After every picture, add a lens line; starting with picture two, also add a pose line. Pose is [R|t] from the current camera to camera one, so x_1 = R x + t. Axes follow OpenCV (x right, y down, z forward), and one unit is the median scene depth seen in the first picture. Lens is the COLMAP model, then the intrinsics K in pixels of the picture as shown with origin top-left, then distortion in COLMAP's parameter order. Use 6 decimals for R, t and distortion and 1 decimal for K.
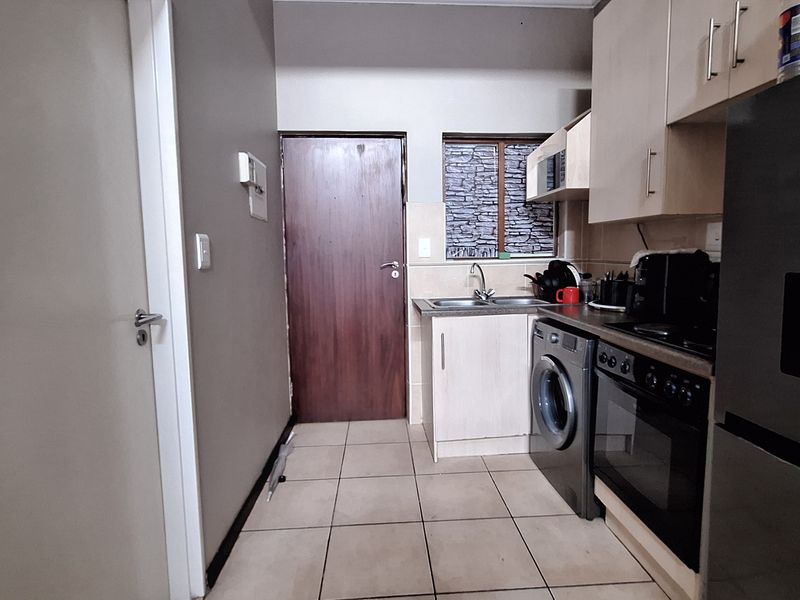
lens RADIAL K [[424.7, 0, 399.7], [0, 424.7, 294.8], [0, 0, 1]] dist [-0.015263, 0.009769]
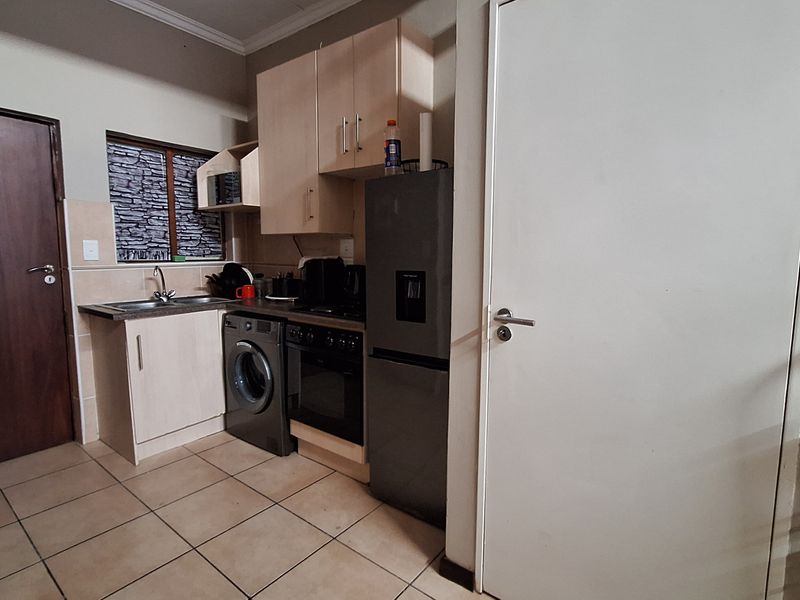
lens RADIAL K [[424.7, 0, 399.7], [0, 424.7, 294.8], [0, 0, 1]] dist [-0.015263, 0.009769]
pose [[0.656823, -0.058248, 0.751792, -0.228997], [0.059313, 0.997914, 0.025496, 0.004440], [-0.751708, 0.027844, 0.658908, -0.132884]]
